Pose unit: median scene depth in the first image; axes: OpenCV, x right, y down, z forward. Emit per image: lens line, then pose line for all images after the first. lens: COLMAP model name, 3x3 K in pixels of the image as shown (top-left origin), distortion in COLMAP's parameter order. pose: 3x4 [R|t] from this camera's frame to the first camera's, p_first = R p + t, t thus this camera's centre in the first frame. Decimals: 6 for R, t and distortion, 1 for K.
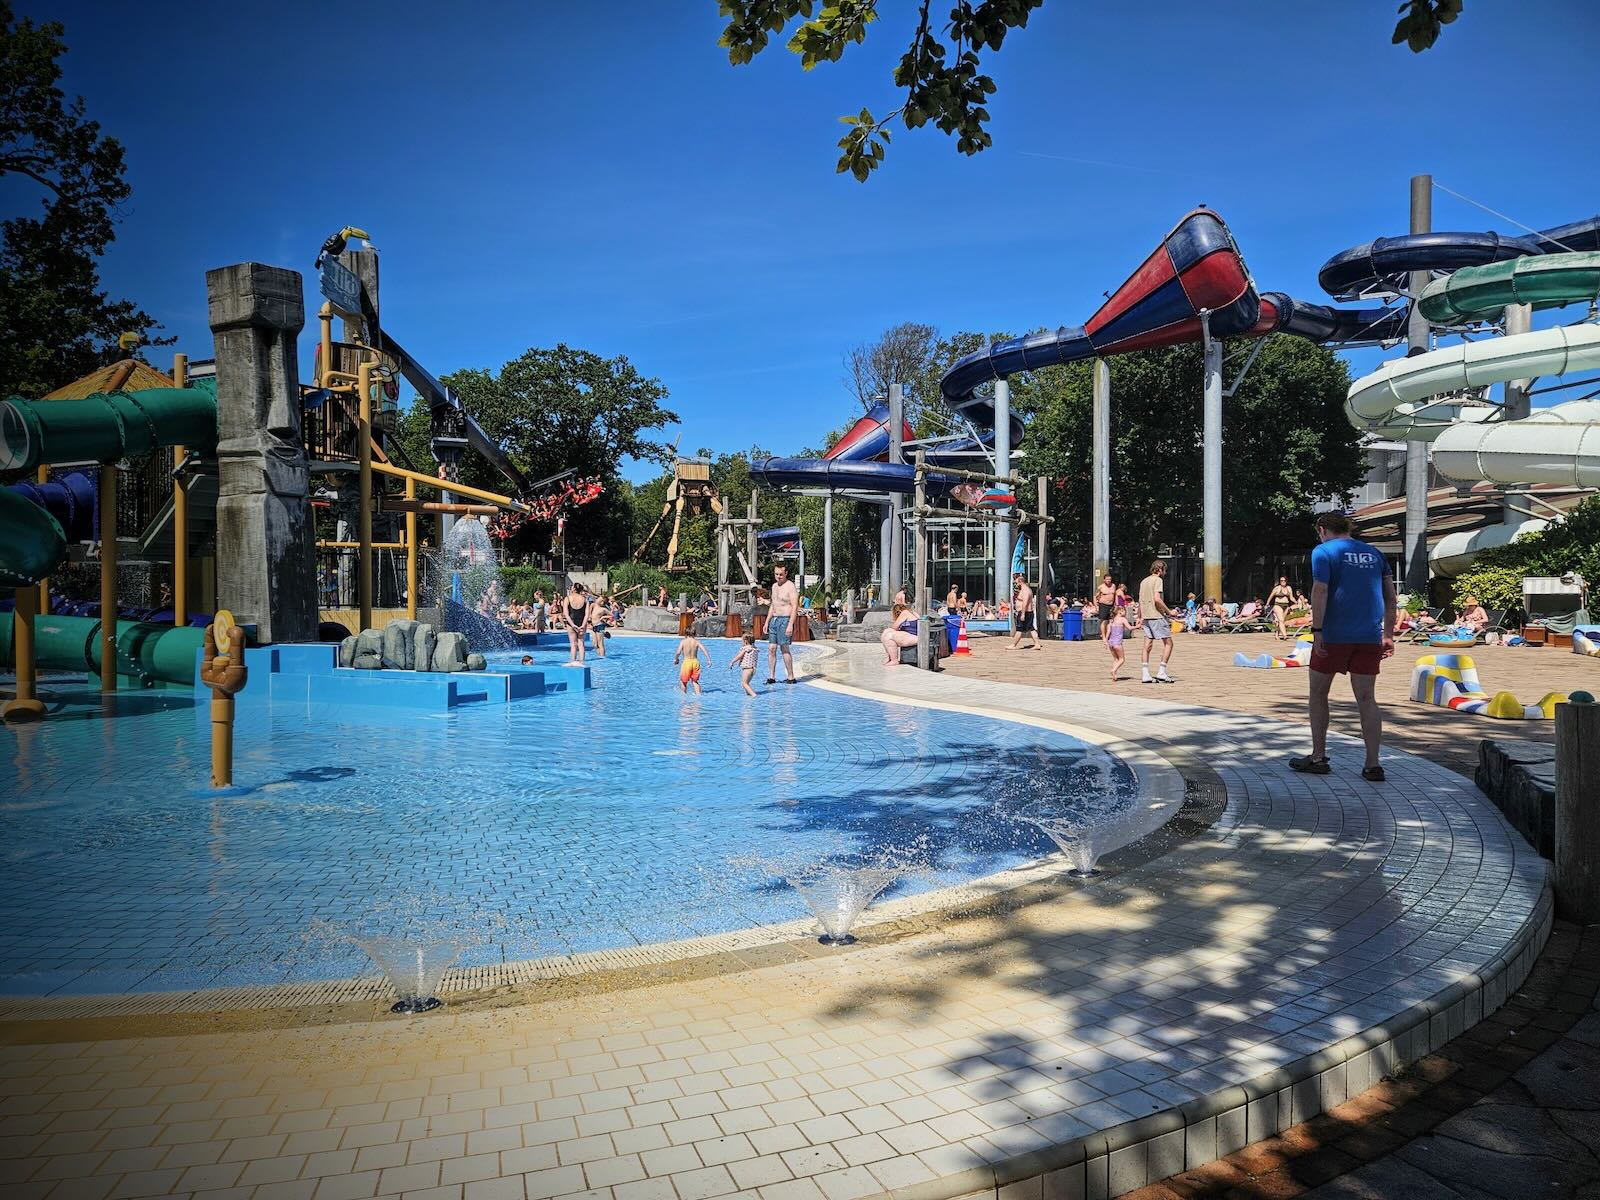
lens RADIAL K [[1059.1, 0, 800.0], [0, 1059.1, 600.0], [0, 0, 1]] dist [0.111397, -0.079870]
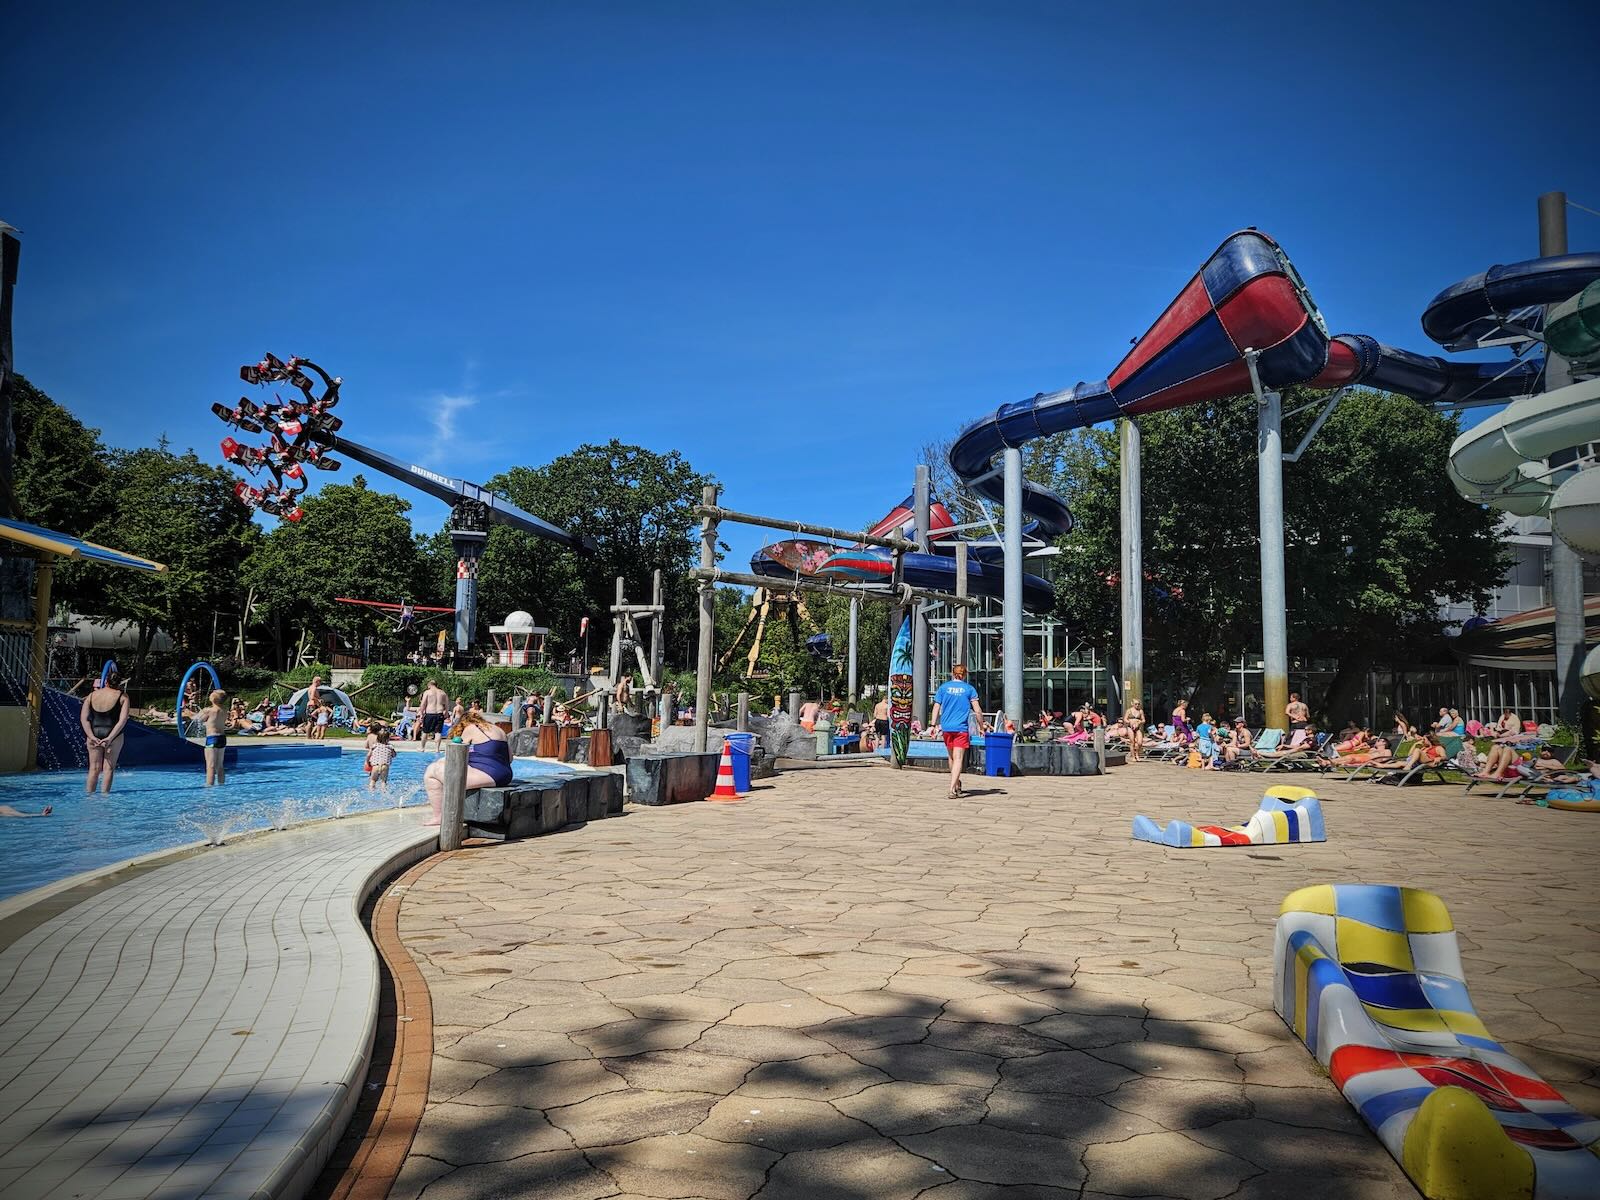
lens RADIAL K [[1059.1, 0, 800.0], [0, 1059.1, 600.0], [0, 0, 1]] dist [0.111397, -0.079870]
pose [[0.991801, 0.009918, -0.127406, 0.139381], [-0.023250, 0.994349, -0.103584, -0.000426], [0.125658, 0.105697, 0.986427, 0.188595]]
